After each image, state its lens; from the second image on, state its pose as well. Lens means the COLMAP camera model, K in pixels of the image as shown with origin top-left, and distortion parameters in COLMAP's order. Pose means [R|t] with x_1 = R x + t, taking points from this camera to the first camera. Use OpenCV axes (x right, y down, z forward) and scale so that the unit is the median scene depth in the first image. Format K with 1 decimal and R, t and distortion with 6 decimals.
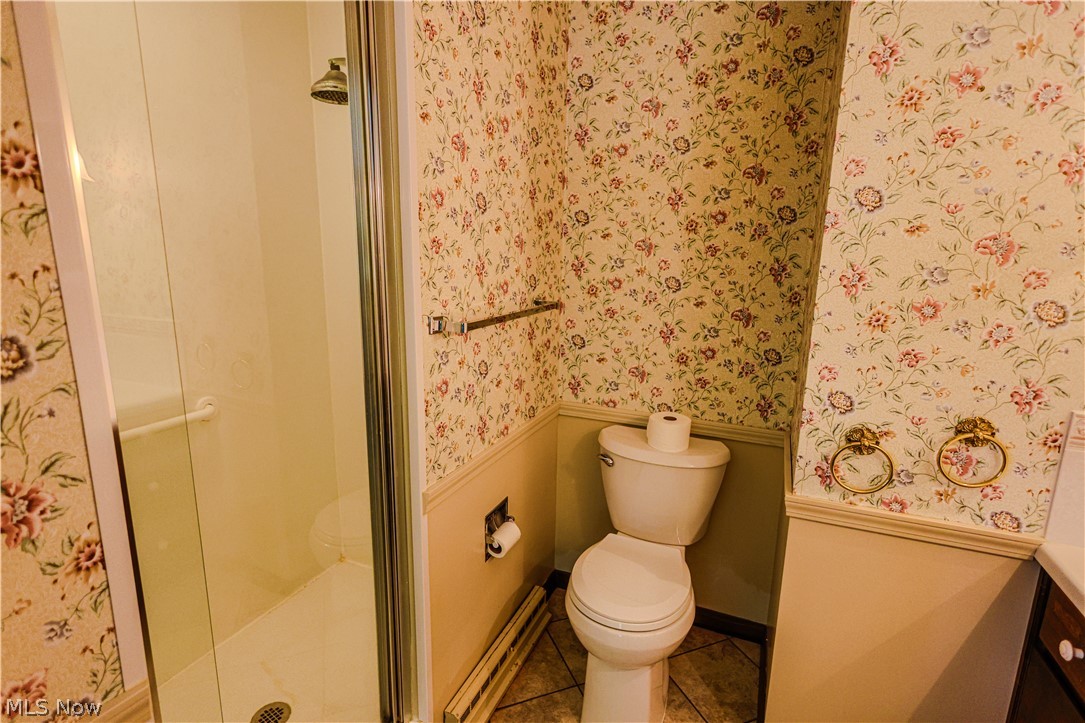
lens RADIAL K [[534.8, 0, 545.0], [0, 534.8, 358.5], [0, 0, 1]] dist [0.009429, -0.000430]
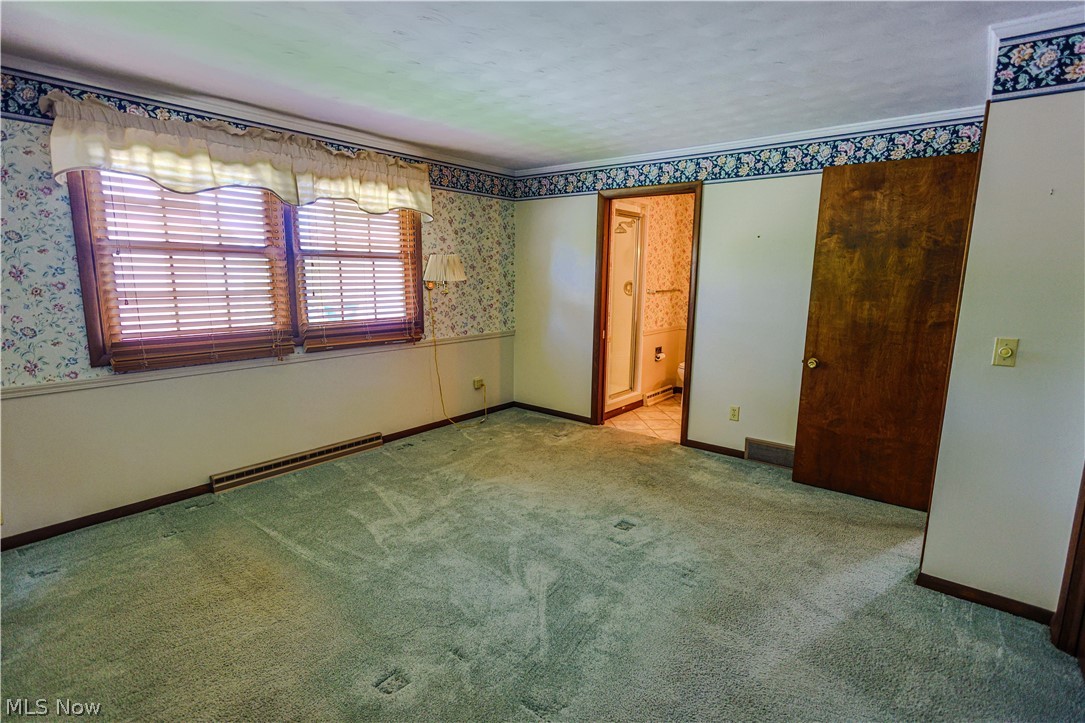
lens RADIAL K [[534.8, 0, 542.0], [0, 534.8, 359.4], [0, 0, 1]] dist [0.009429, -0.000430]
pose [[0.961695, 0.042214, -0.270852, 0.127990], [-0.052445, 0.998153, -0.030646, 0.515128], [0.269058, 0.043677, 0.962133, -2.605236]]
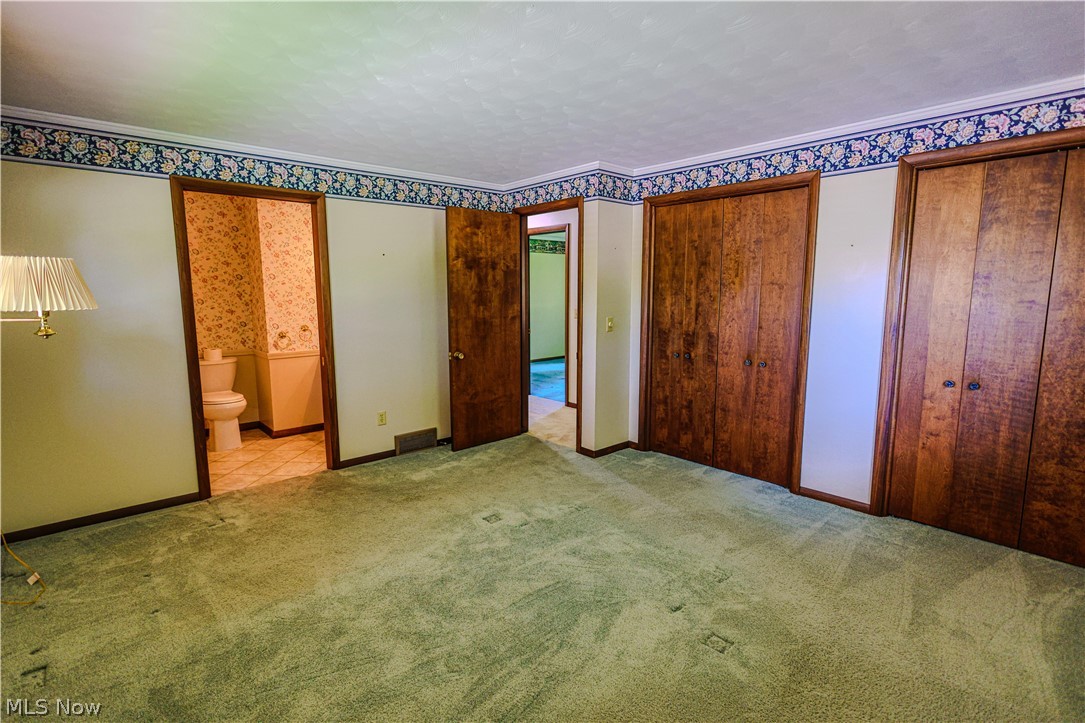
lens RADIAL K [[534.8, 0, 541.0], [0, 534.8, 360.7], [0, 0, 1]] dist [0.009429, -0.000430]
pose [[0.425834, -0.138500, 0.894138, -1.676941], [0.187936, 0.980202, 0.062327, 0.345437], [-0.885068, 0.141500, 0.443433, -1.881588]]
